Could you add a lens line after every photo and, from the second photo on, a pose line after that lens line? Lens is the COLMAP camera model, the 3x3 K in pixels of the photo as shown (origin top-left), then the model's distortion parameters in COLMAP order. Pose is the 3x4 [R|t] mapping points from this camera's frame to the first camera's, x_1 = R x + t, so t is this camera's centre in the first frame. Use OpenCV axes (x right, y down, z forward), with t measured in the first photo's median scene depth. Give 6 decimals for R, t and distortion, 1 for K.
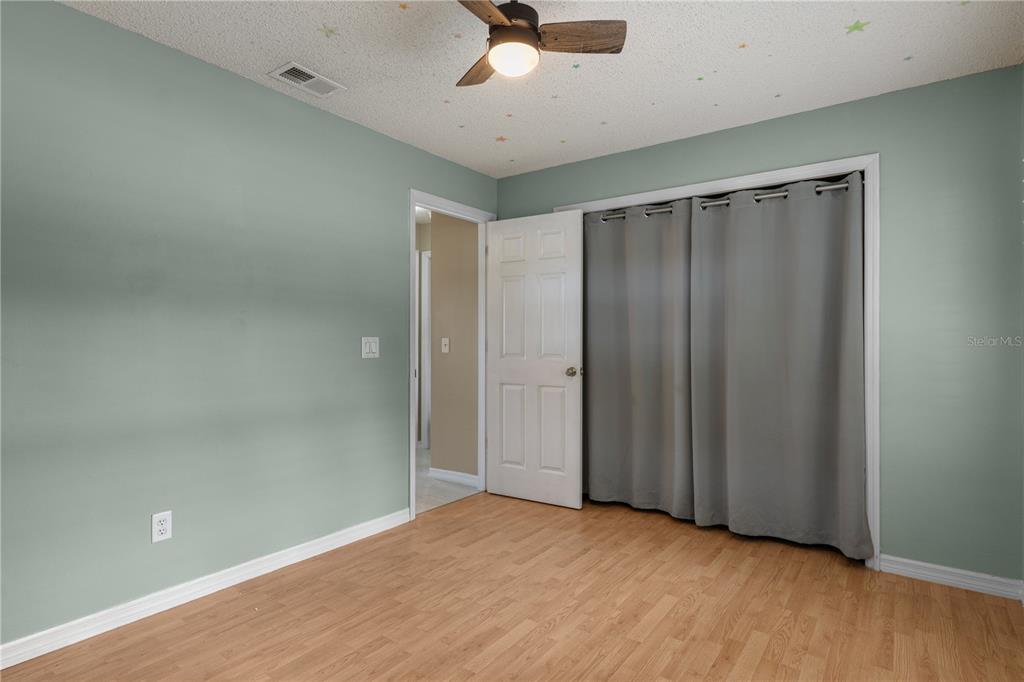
lens RADIAL K [[528.0, 0, 511.9], [0, 528.0, 342.5], [0, 0, 1]] dist [0.001724, -0.001193]
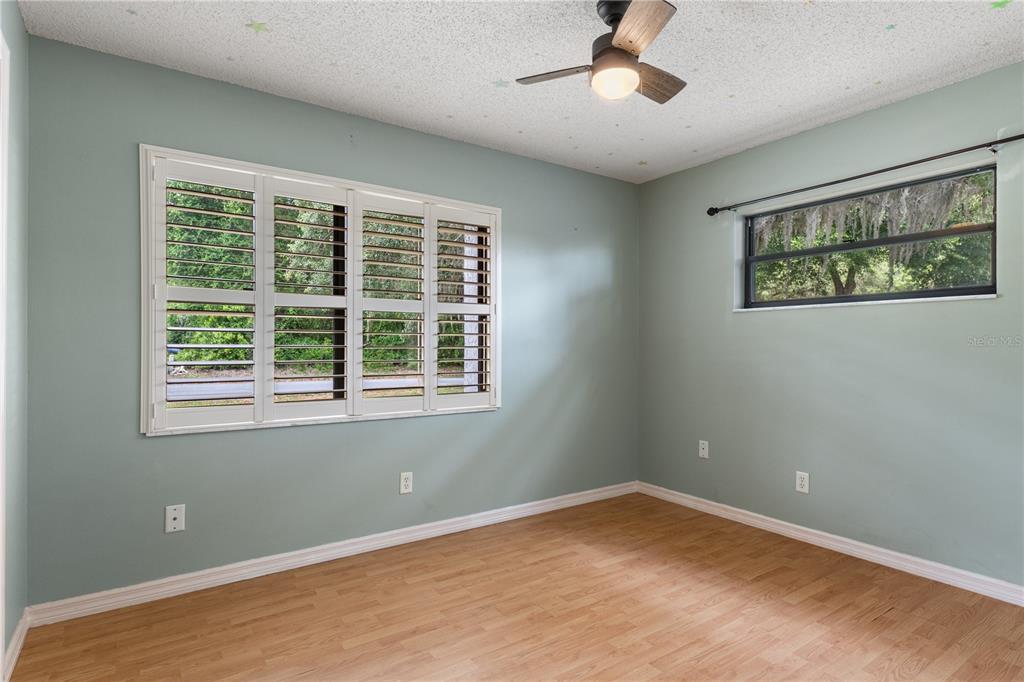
lens RADIAL K [[528.0, 0, 511.2], [0, 528.0, 343.8], [0, 0, 1]] dist [0.001724, -0.001193]
pose [[-0.943731, -0.000458, 0.330713, -0.136905], [-0.003230, 0.999964, -0.007832, 0.003378], [-0.330698, -0.008459, -0.943699, 1.820619]]
